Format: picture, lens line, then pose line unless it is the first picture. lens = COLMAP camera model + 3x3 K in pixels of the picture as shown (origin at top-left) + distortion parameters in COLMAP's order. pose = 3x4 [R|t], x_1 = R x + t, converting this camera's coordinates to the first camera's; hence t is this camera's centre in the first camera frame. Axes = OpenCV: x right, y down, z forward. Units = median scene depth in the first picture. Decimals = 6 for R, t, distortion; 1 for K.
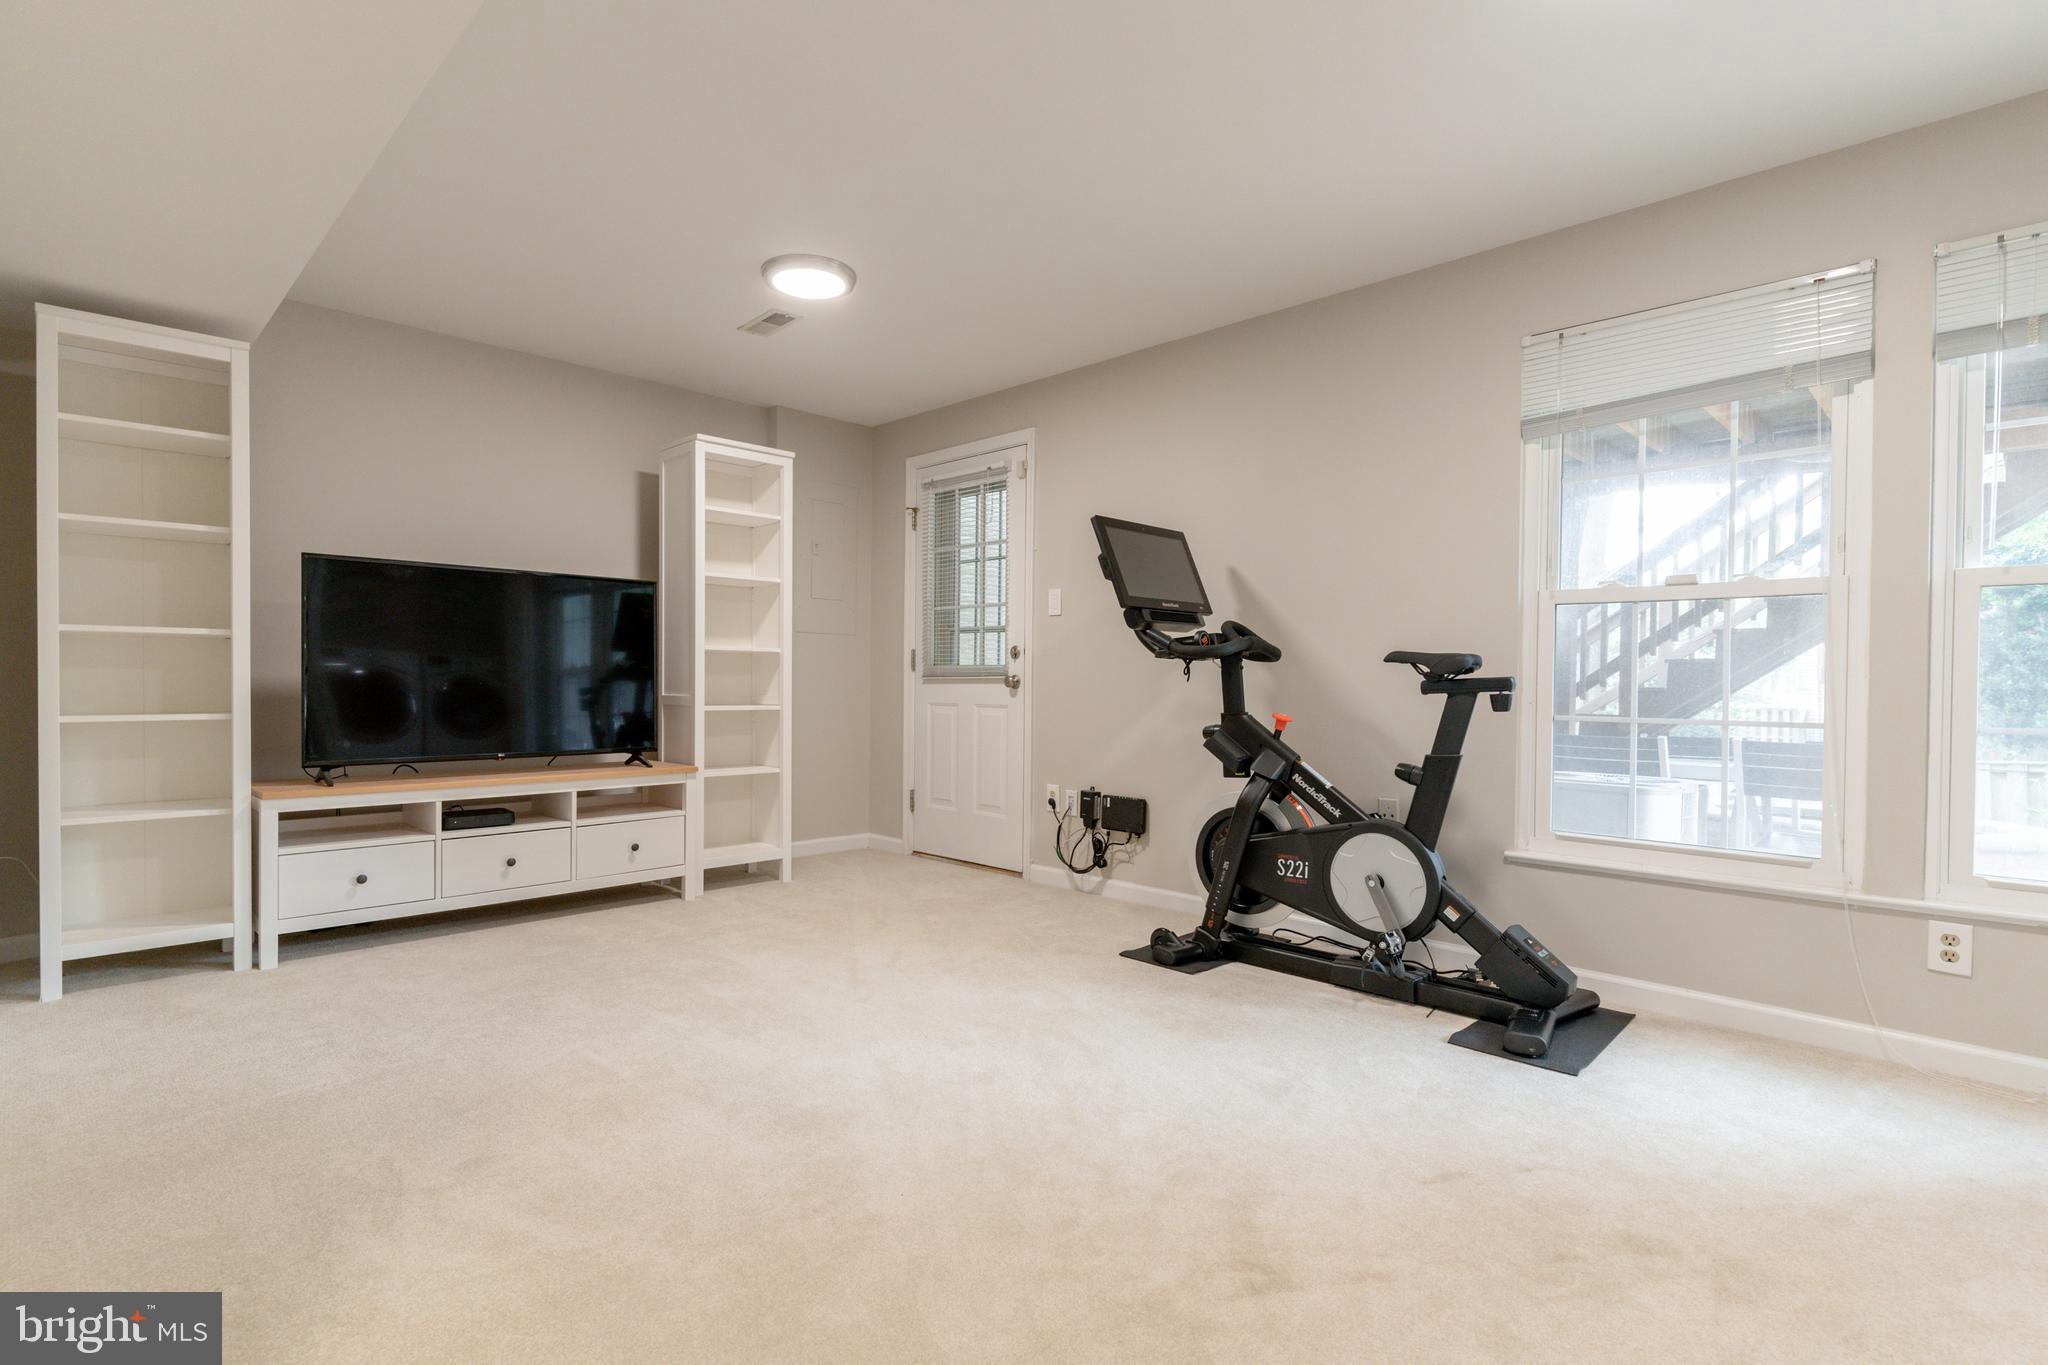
lens RADIAL K [[980.4, 0, 1019.1], [0, 980.4, 679.2], [0, 0, 1]] dist [0.004439, 0.000523]
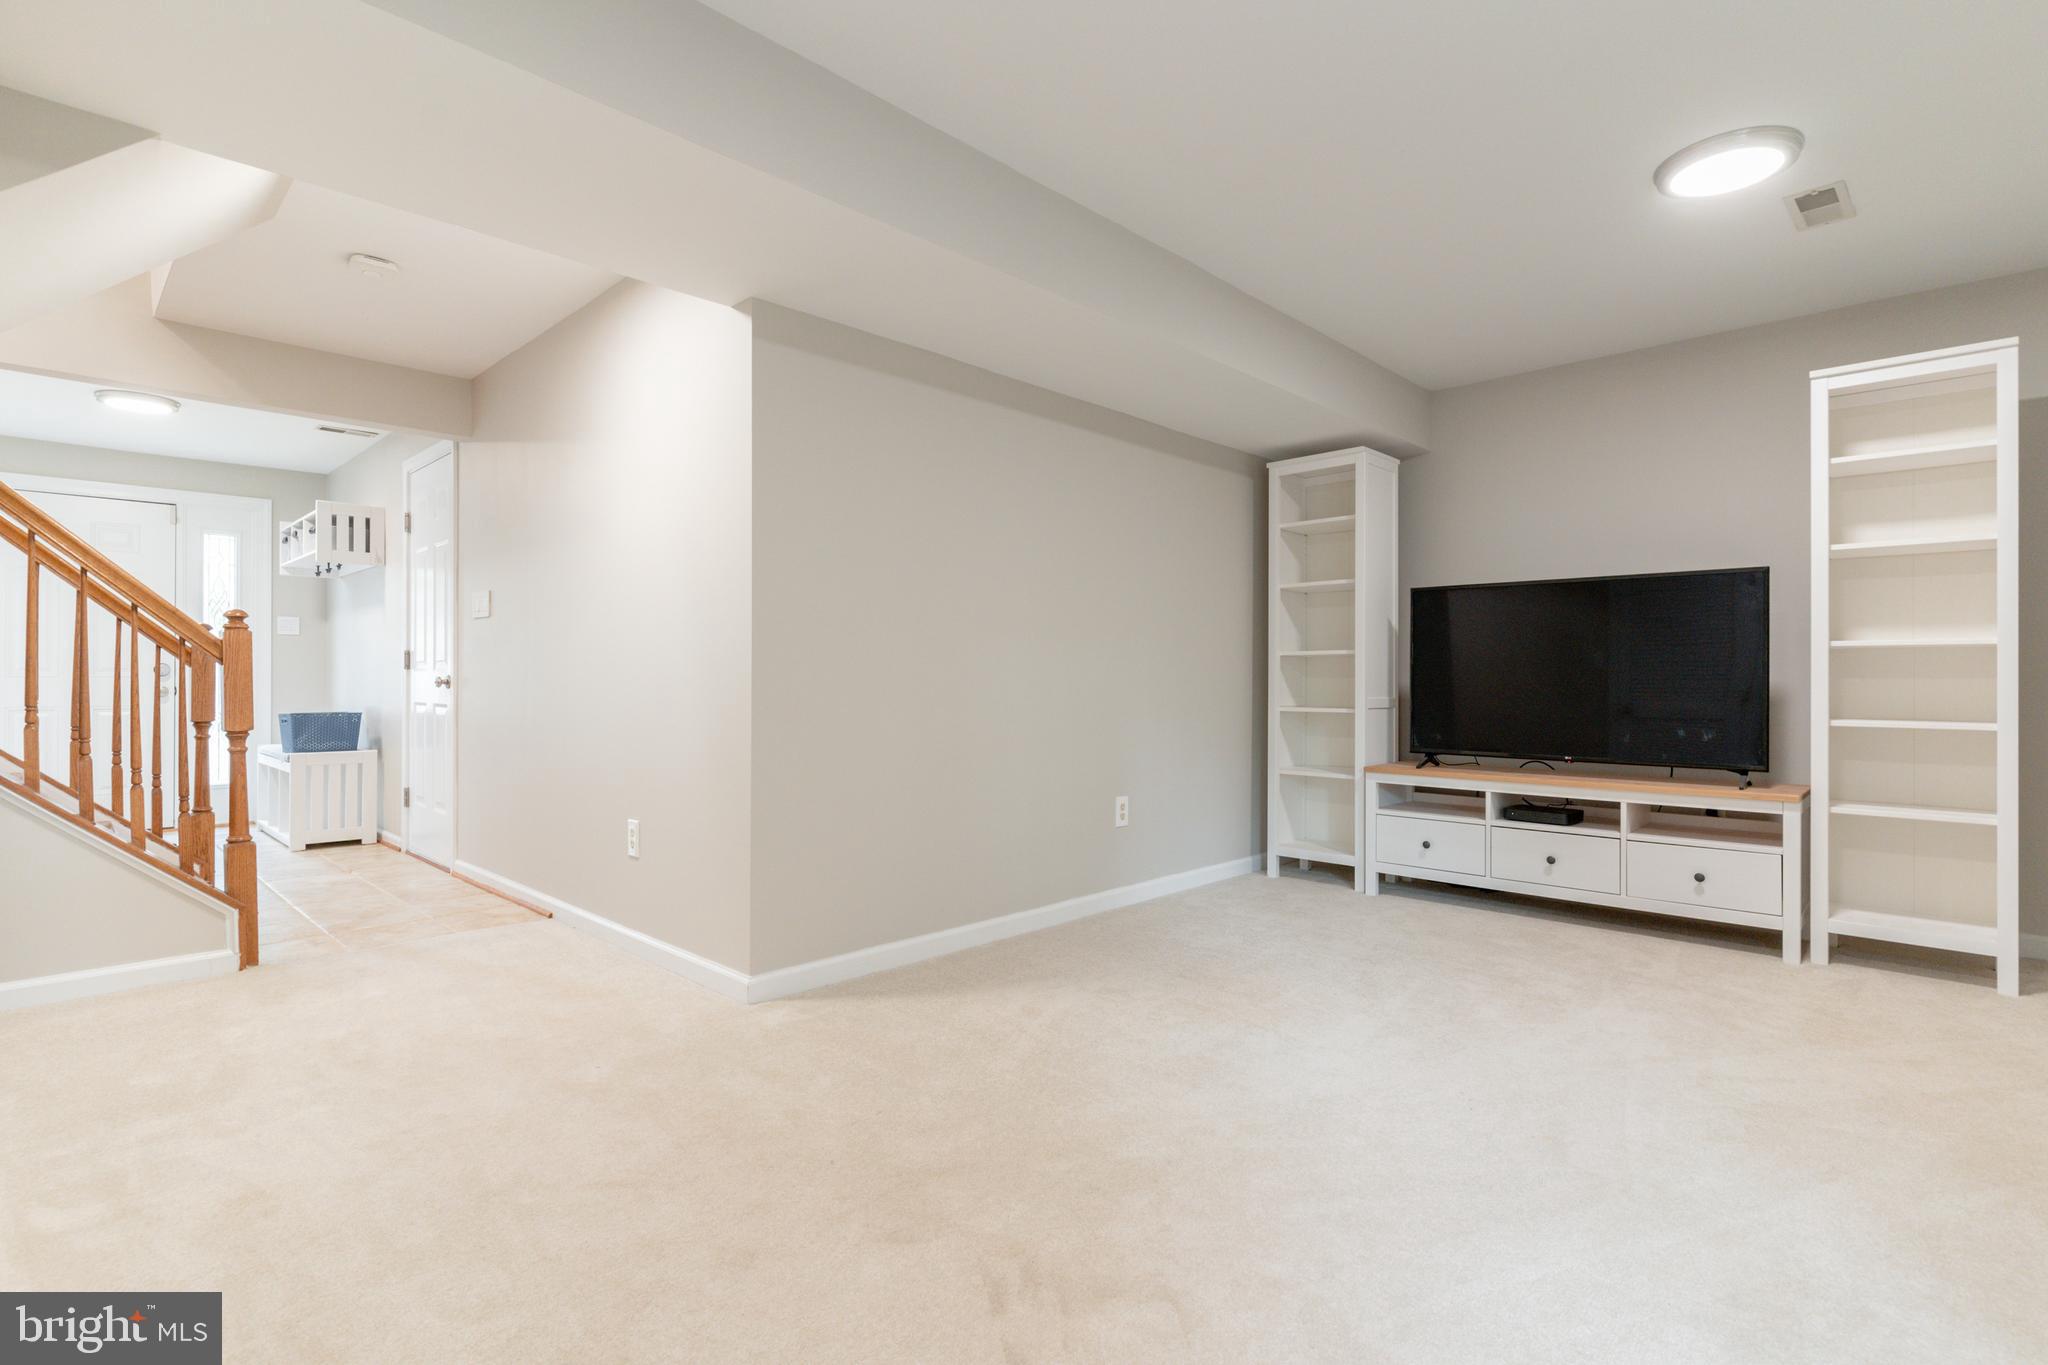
lens RADIAL K [[980.4, 0, 1012.4], [0, 980.4, 678.6], [0, 0, 1]] dist [0.004439, 0.000523]
pose [[0.017974, -0.002336, -0.999836, 0.588439], [0.004264, 0.999988, -0.002259, -0.007778], [0.999829, -0.004222, 0.017984, 0.459949]]
